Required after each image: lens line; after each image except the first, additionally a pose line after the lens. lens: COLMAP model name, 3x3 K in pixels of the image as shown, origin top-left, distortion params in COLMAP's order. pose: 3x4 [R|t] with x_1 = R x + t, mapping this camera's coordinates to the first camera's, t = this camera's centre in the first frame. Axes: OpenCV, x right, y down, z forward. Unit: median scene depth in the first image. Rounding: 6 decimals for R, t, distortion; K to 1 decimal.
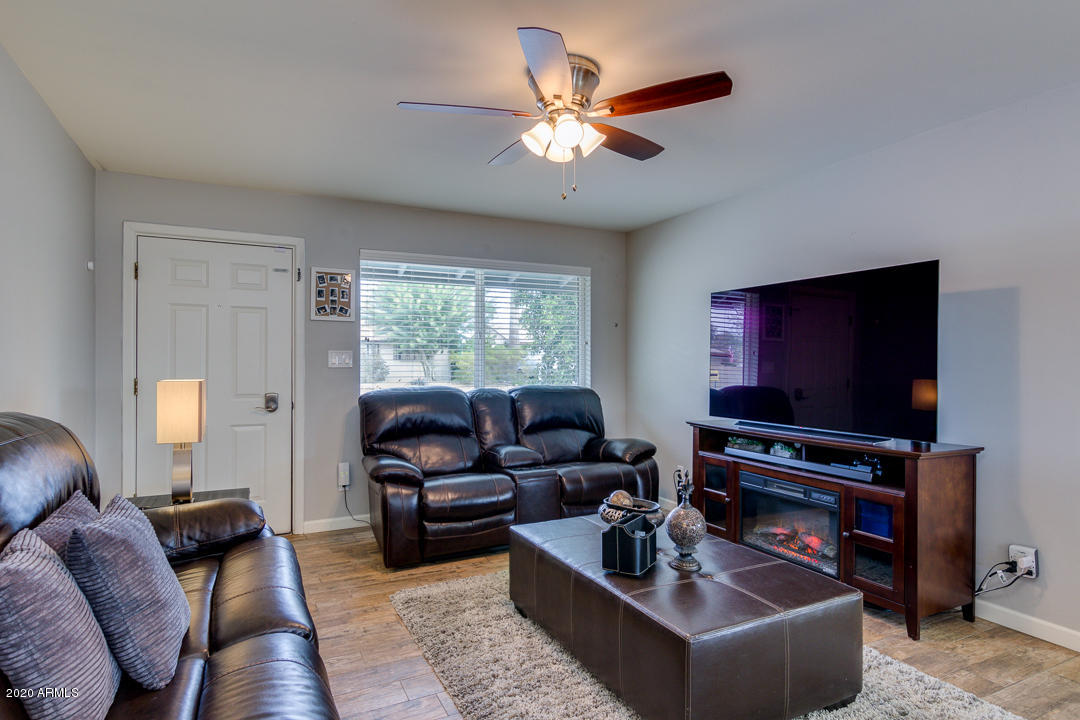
lens RADIAL K [[584.1, 0, 540.0], [0, 584.1, 360.0], [0, 0, 1]] dist [0.003746, 0.000542]
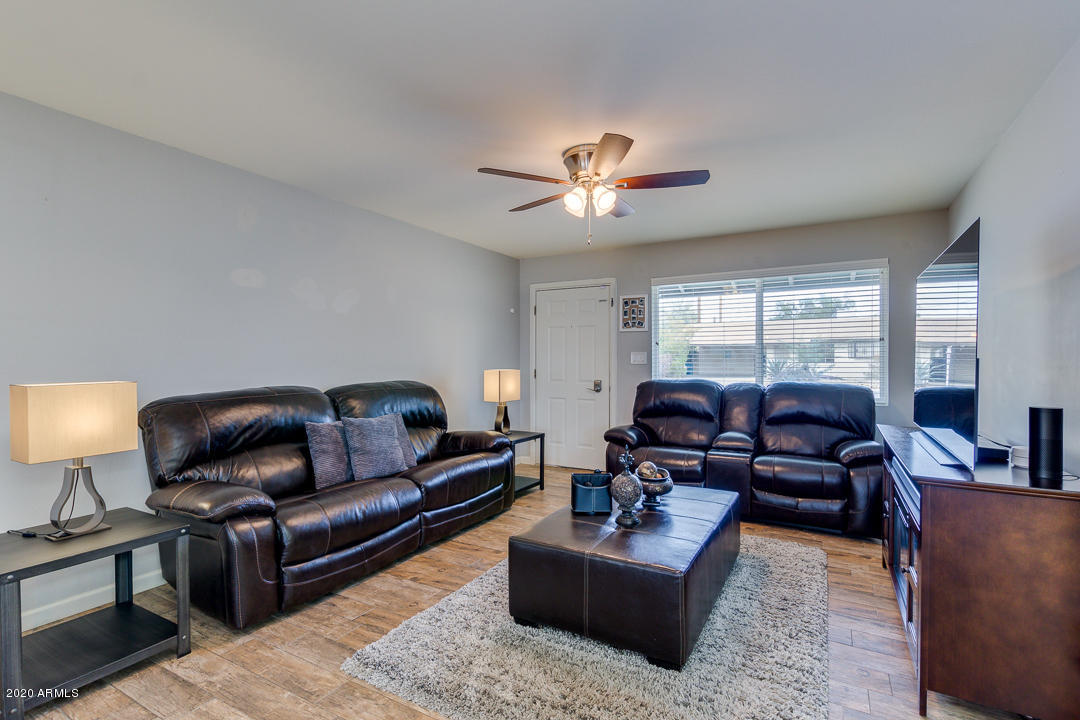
lens RADIAL K [[518.4, 0, 536.8], [0, 518.4, 359.7], [0, 0, 1]] dist [0.009168, 0.000205]
pose [[0.555718, -0.000002, -0.831371, 0.581693], [0.008298, 0.999950, 0.005544, -0.006583], [0.831329, -0.009980, 0.555690, 0.091083]]
